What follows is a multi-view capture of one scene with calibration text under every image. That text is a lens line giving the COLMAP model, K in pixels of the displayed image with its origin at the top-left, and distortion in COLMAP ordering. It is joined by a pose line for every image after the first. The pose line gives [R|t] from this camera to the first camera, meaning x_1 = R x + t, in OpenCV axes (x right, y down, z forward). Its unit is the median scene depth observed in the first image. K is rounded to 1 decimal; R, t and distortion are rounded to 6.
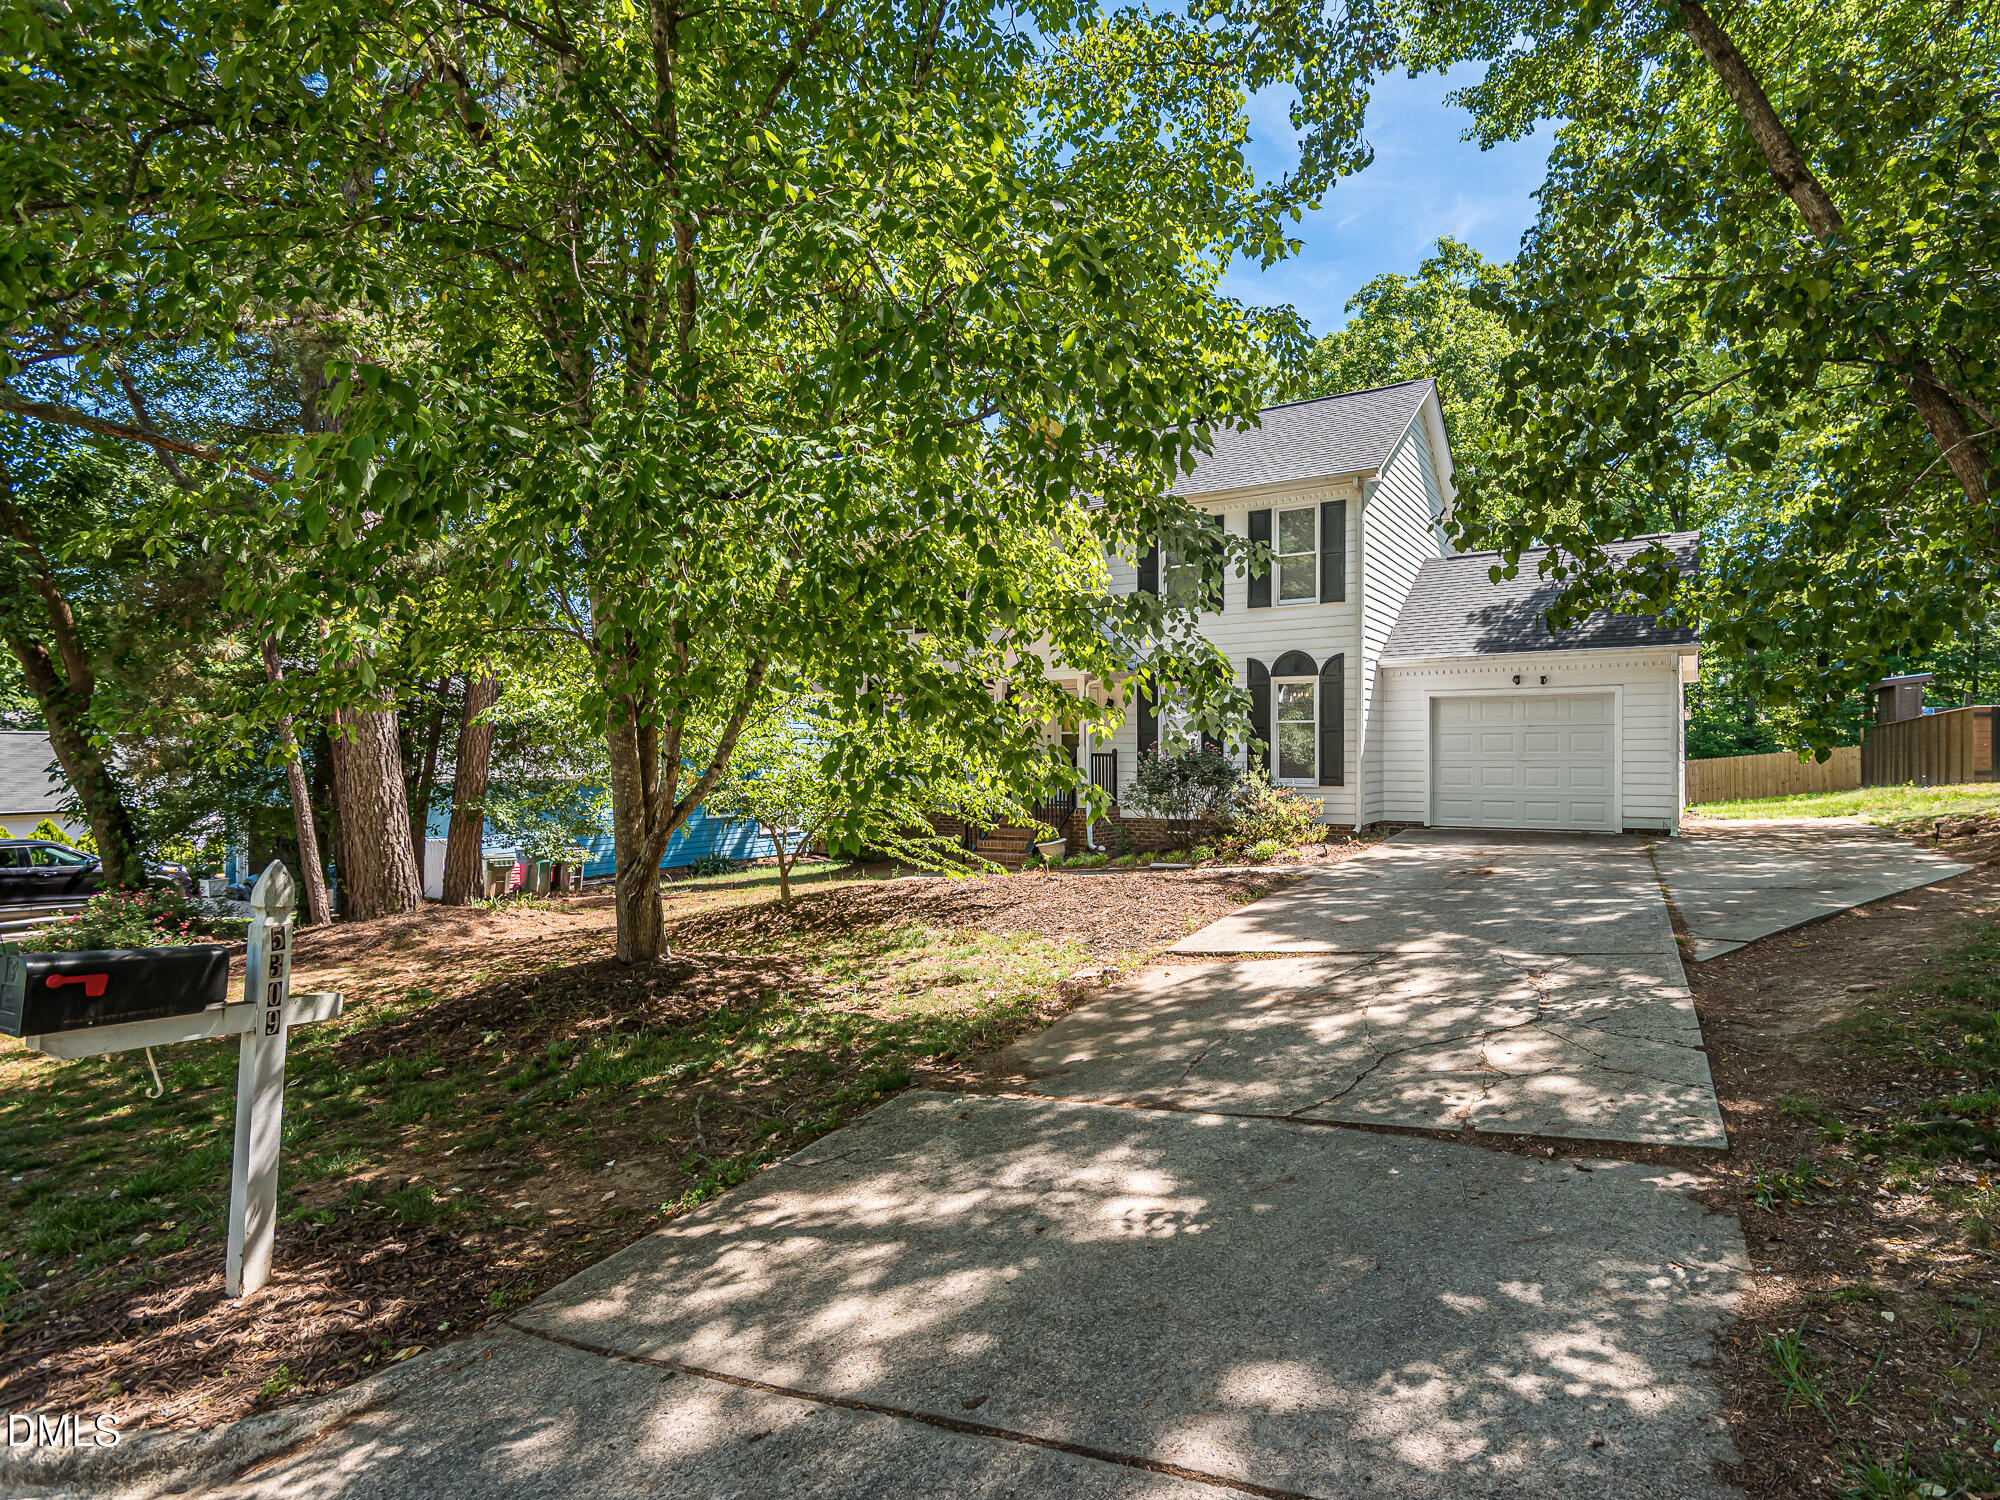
lens RADIAL K [[1021.7, 0, 1009.8], [0, 1021.7, 750.7], [0, 0, 1]] dist [0.038357, -0.024592]
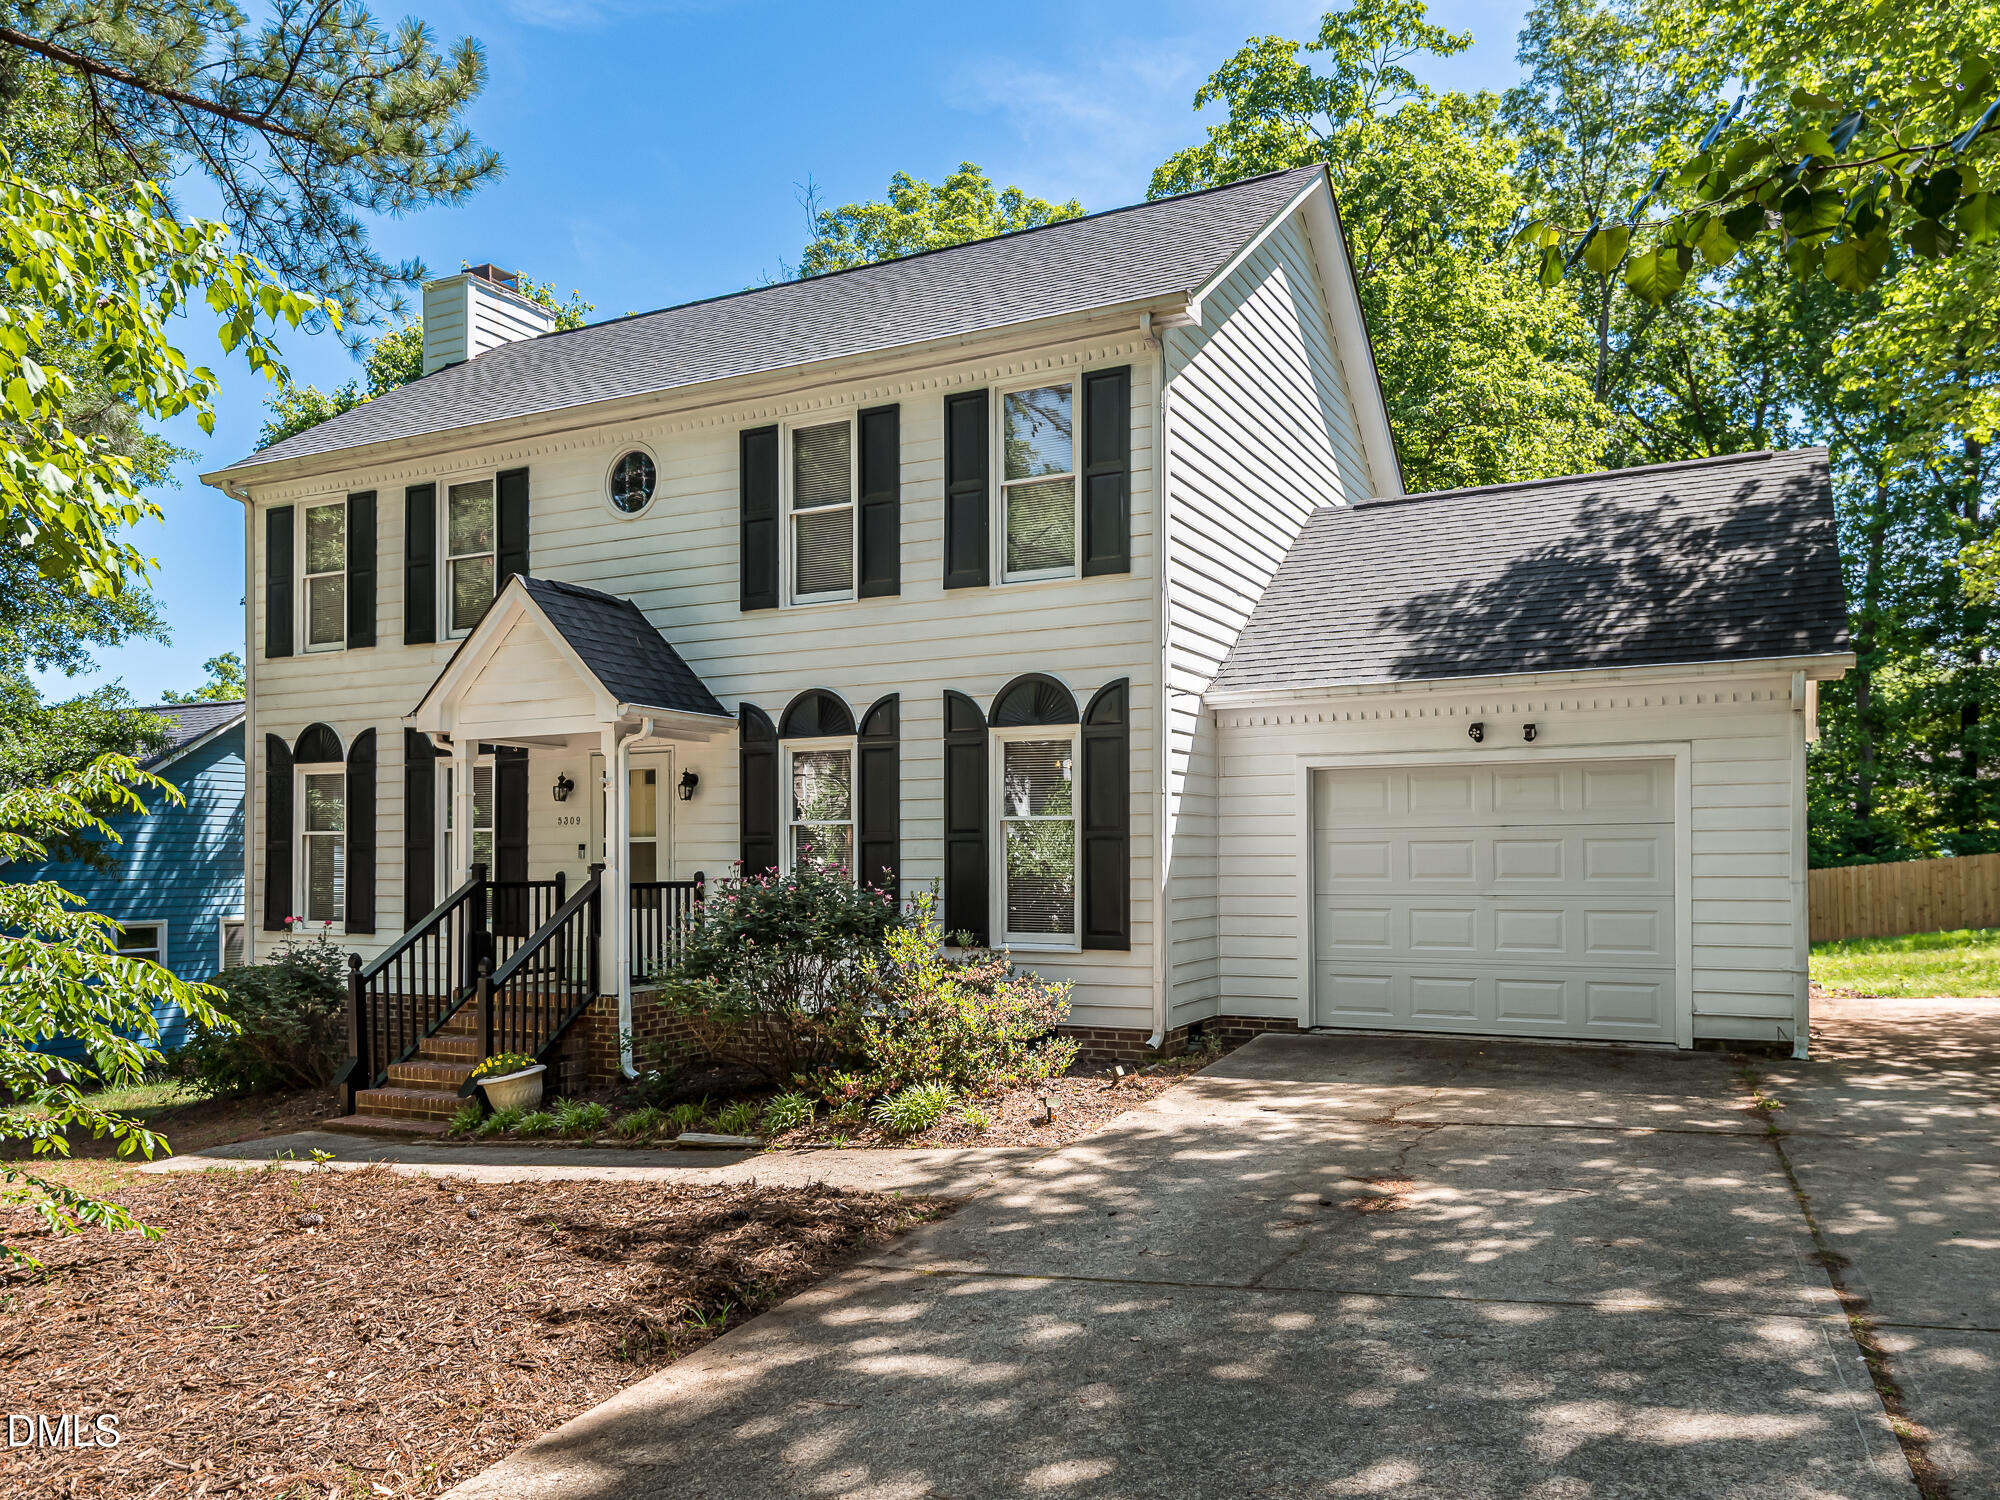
lens RADIAL K [[1124.6, 0, 998.8], [0, 1124.6, 831.1], [0, 0, 1]] dist [0.010659, -0.000703]
pose [[0.999840, -0.003429, 0.017556, 0.253673], [0.003549, 0.999971, -0.006805, -0.018754], [-0.017533, 0.006866, 0.999823, 0.465314]]
